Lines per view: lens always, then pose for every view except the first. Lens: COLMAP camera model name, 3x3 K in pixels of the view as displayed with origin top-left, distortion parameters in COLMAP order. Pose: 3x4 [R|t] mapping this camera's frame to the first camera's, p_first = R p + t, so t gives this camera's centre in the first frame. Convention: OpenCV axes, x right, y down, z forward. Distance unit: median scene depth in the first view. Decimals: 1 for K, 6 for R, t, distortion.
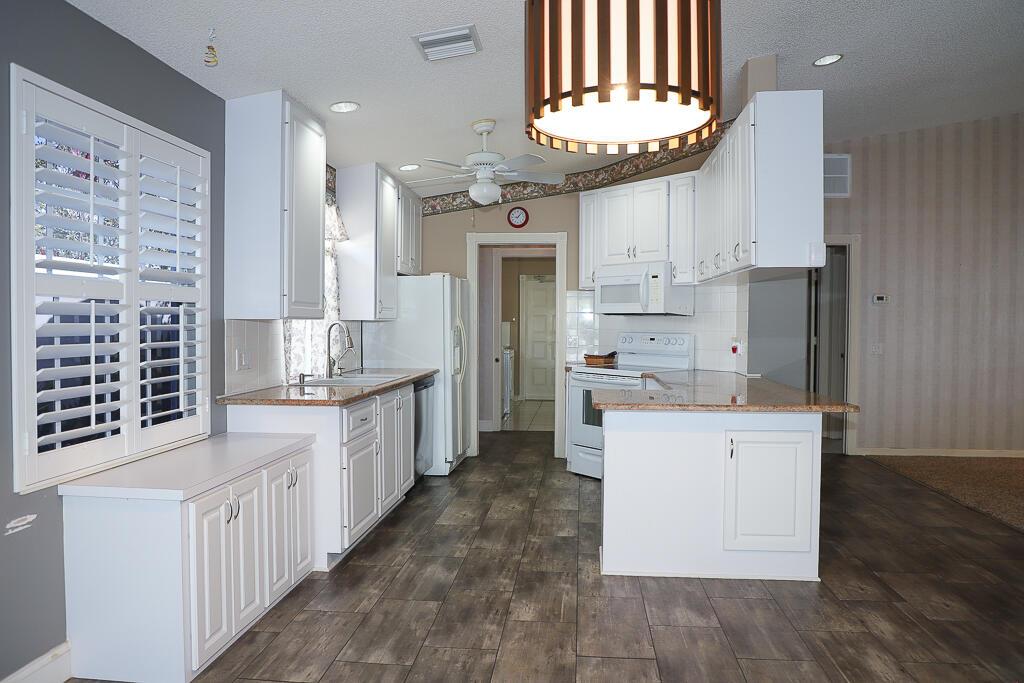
lens RADIAL K [[696.0, 0, 512.0], [0, 696.0, 341.5], [0, 0, 1]] dist [-0.076591, 0.041501]
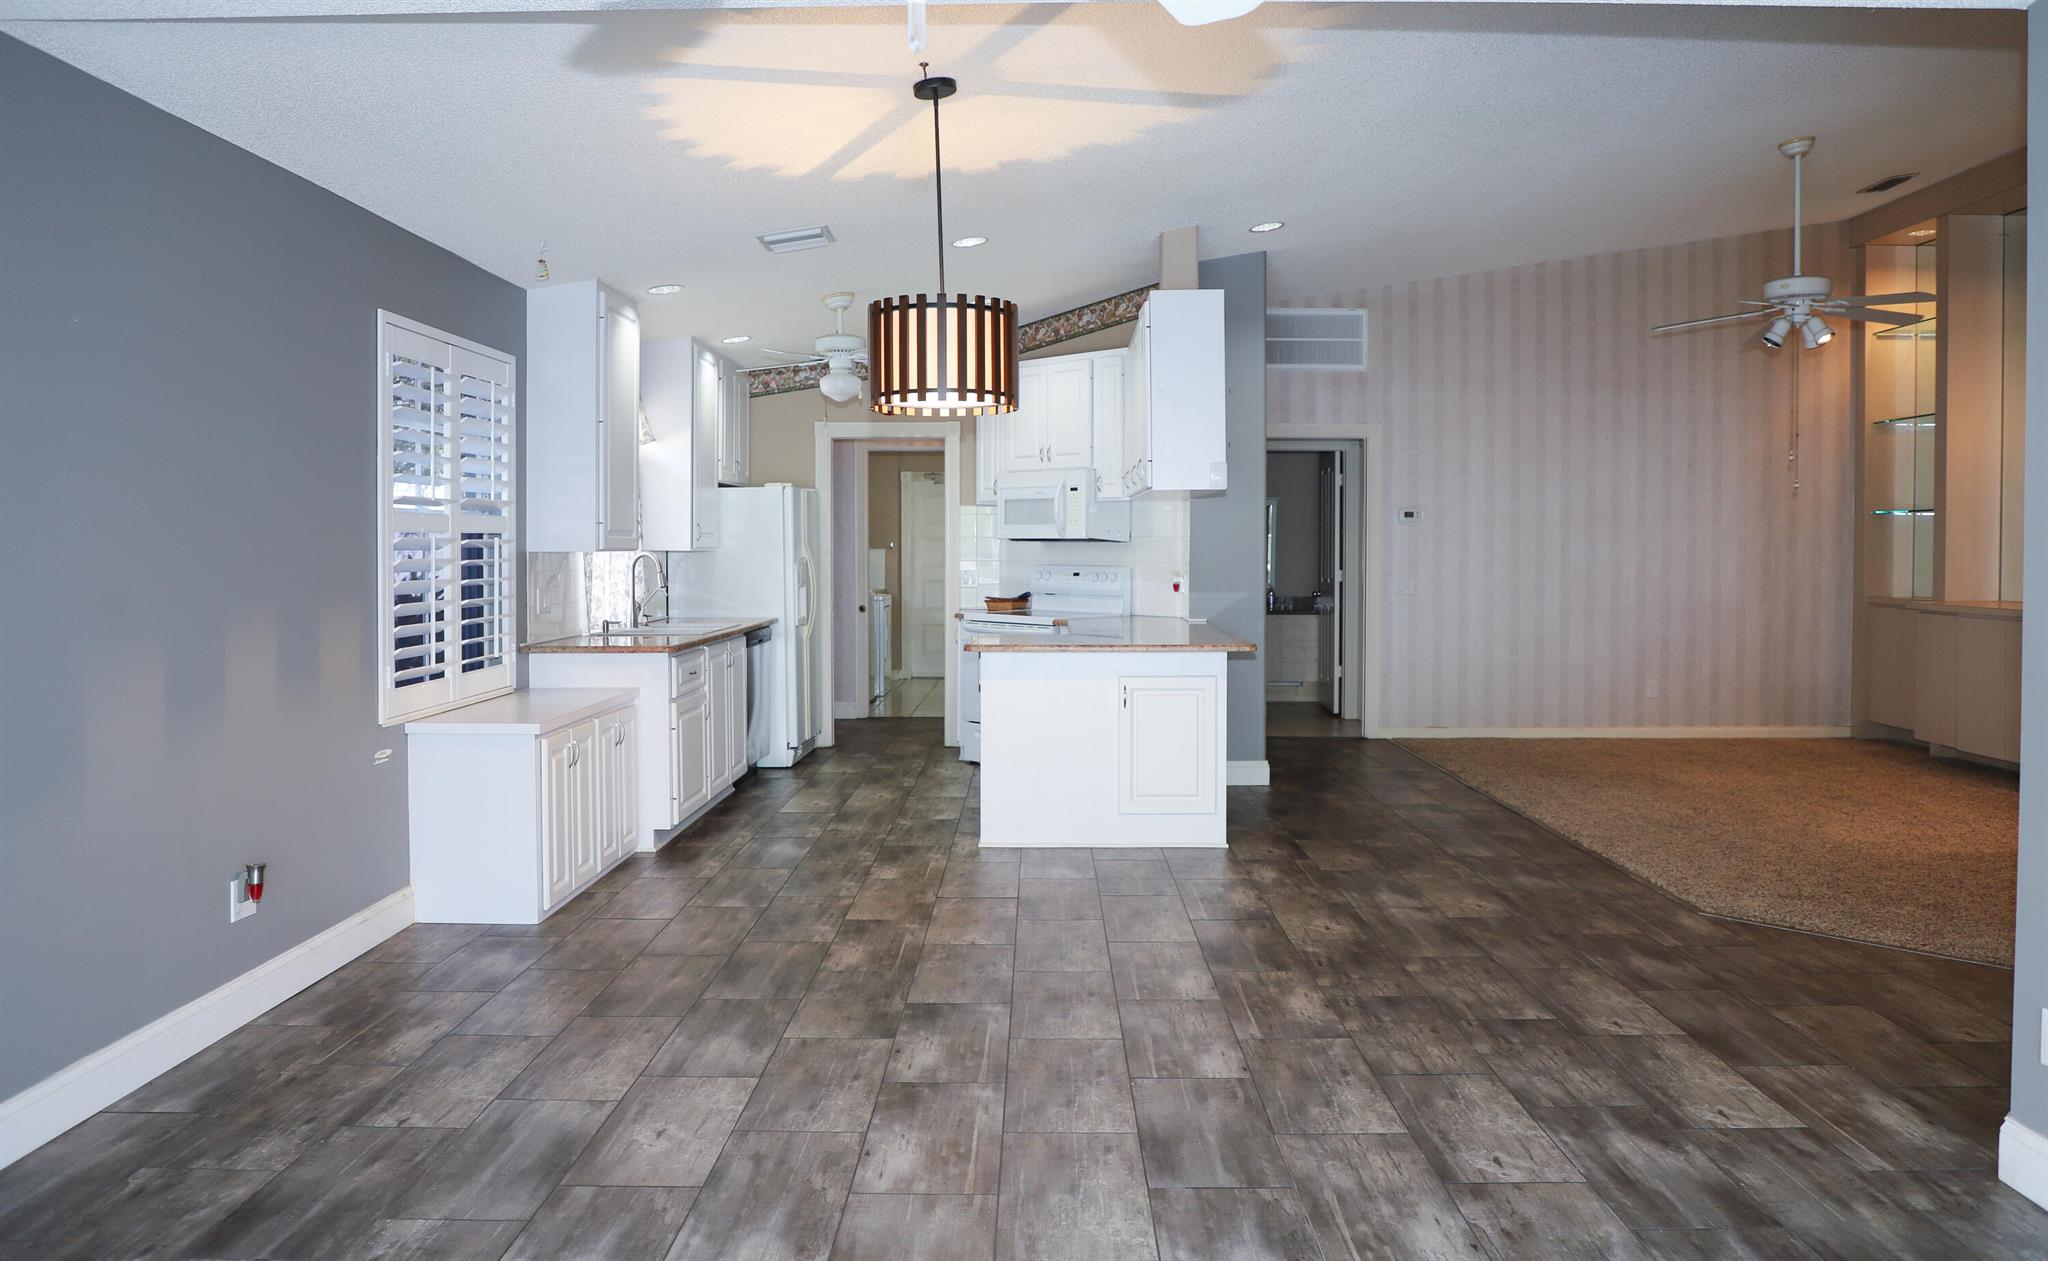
lens RADIAL K [[1393.9, 0, 1026.9], [0, 1393.9, 574.4], [0, 0, 1]] dist [-0.076600, 0.045582]
pose [[0.995901, -0.006187, 0.090236, 0.022661], [0.006829, 0.999954, -0.006807, 0.006878], [-0.090190, 0.007395, 0.995897, -0.473800]]
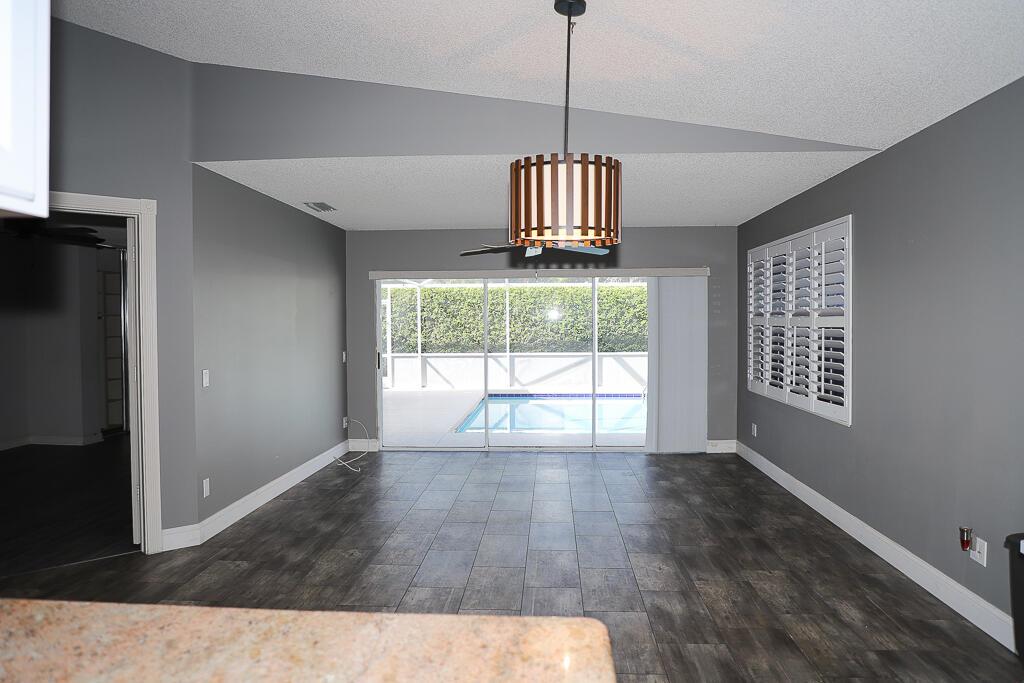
lens RADIAL K [[705.3, 0, 508.6], [0, 705.3, 340.5], [0, 0, 1]] dist [-0.076505, 0.044329]
pose [[-0.999194, 0.000932, -0.040139, 0.109599], [-0.001227, 0.998555, 0.053719, -0.045226], [0.040131, 0.053725, -0.997749, 0.814018]]
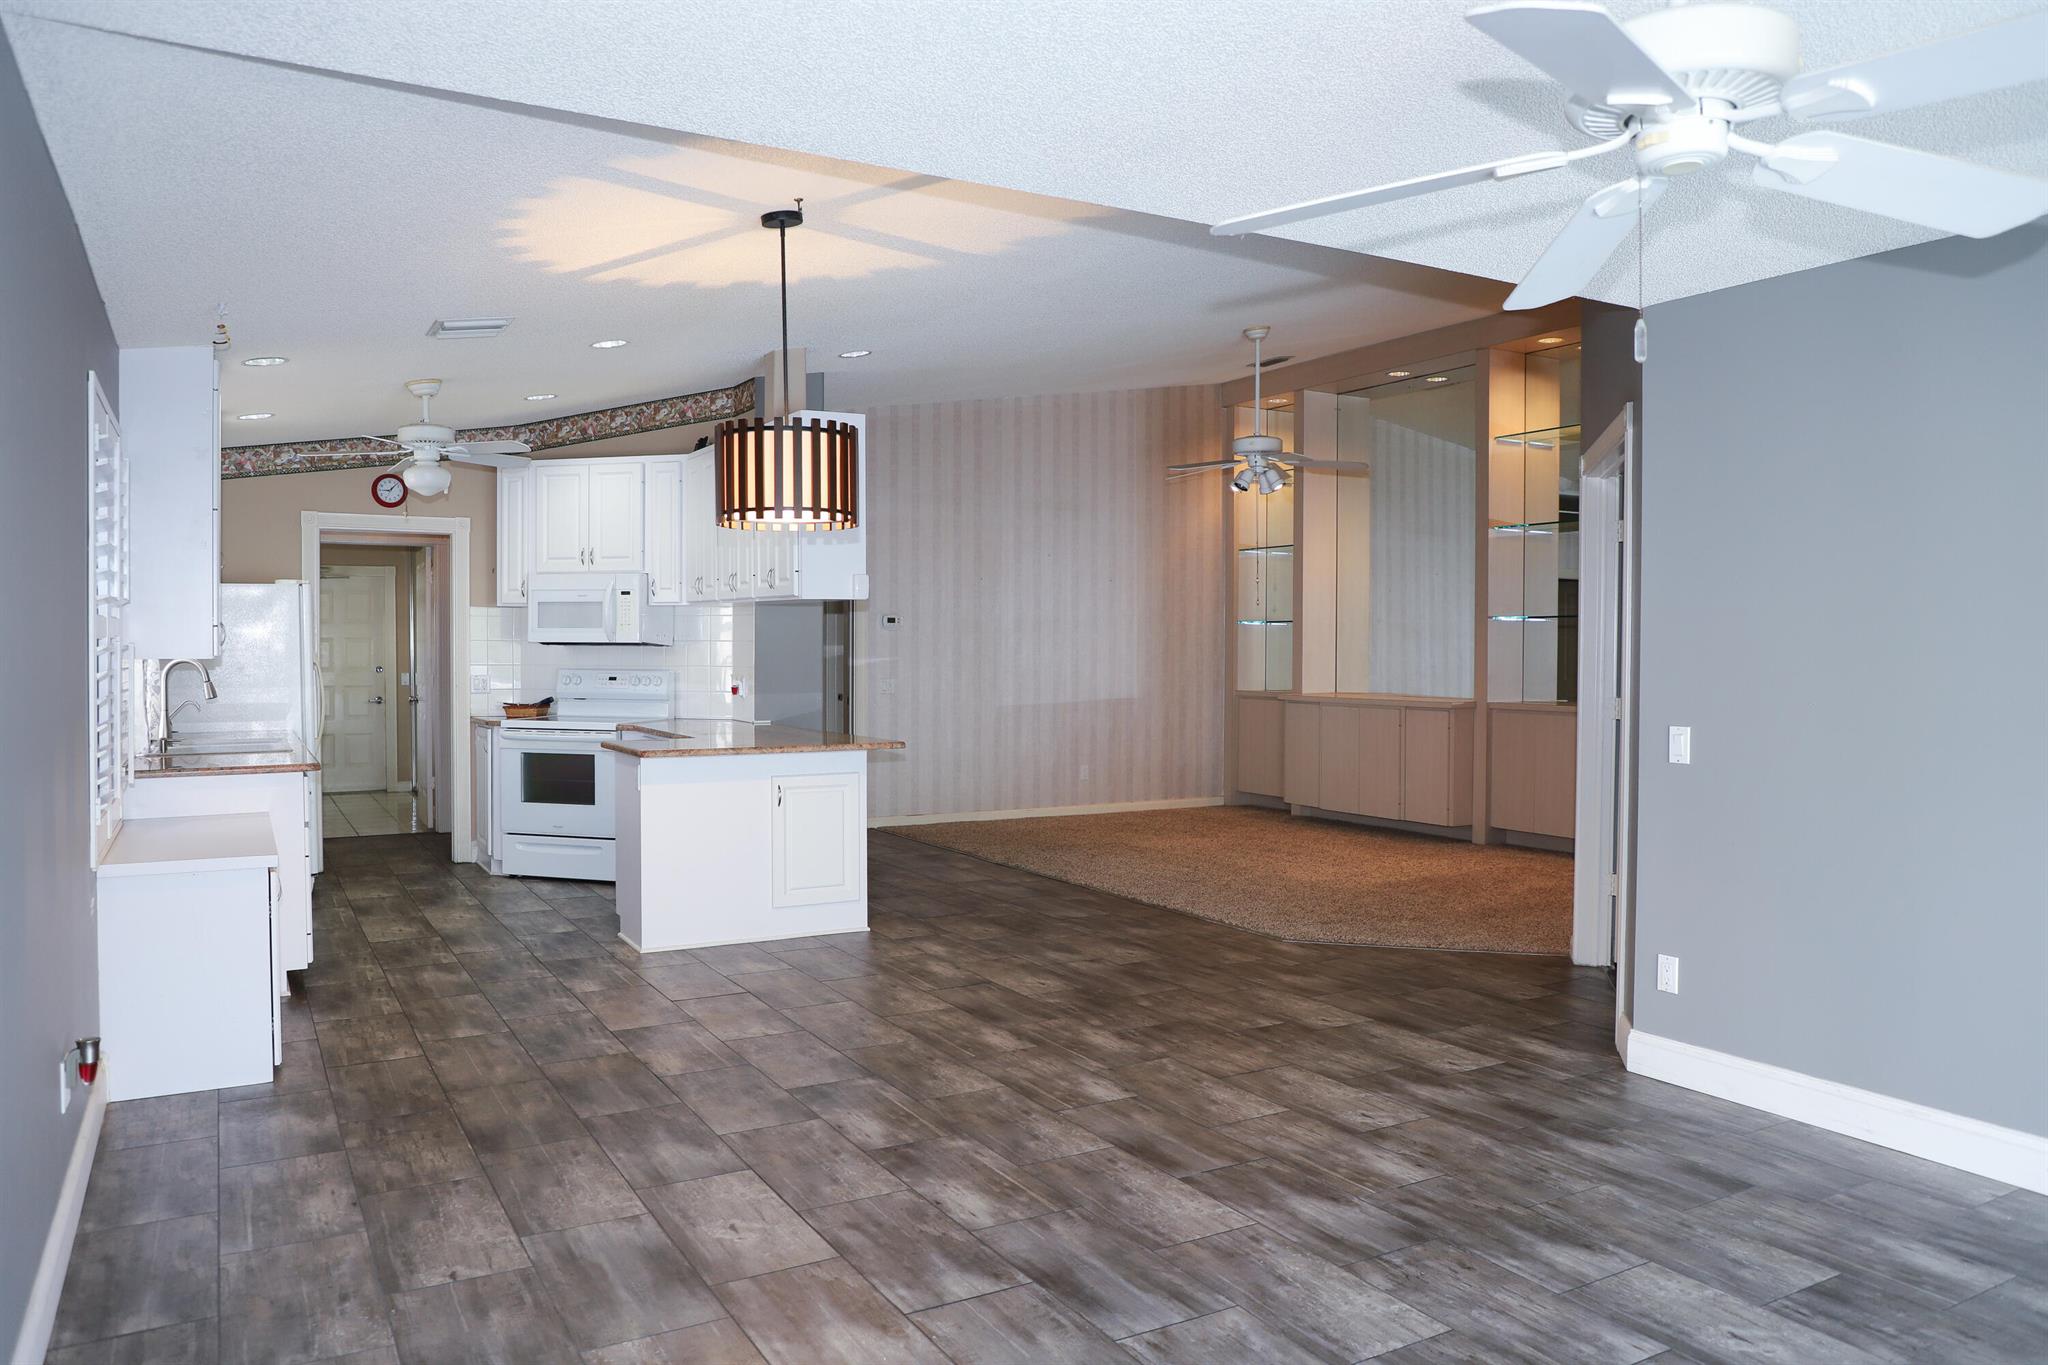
lens RADIAL K [[1410.6, 0, 1017.2], [0, 1410.6, 680.5], [0, 0, 1]] dist [-0.076505, 0.044329]
pose [[0.815264, -0.016563, 0.578853, -0.318280], [0.016872, 0.999846, 0.004846, -0.001326], [-0.578844, 0.005816, 0.815418, -0.449086]]
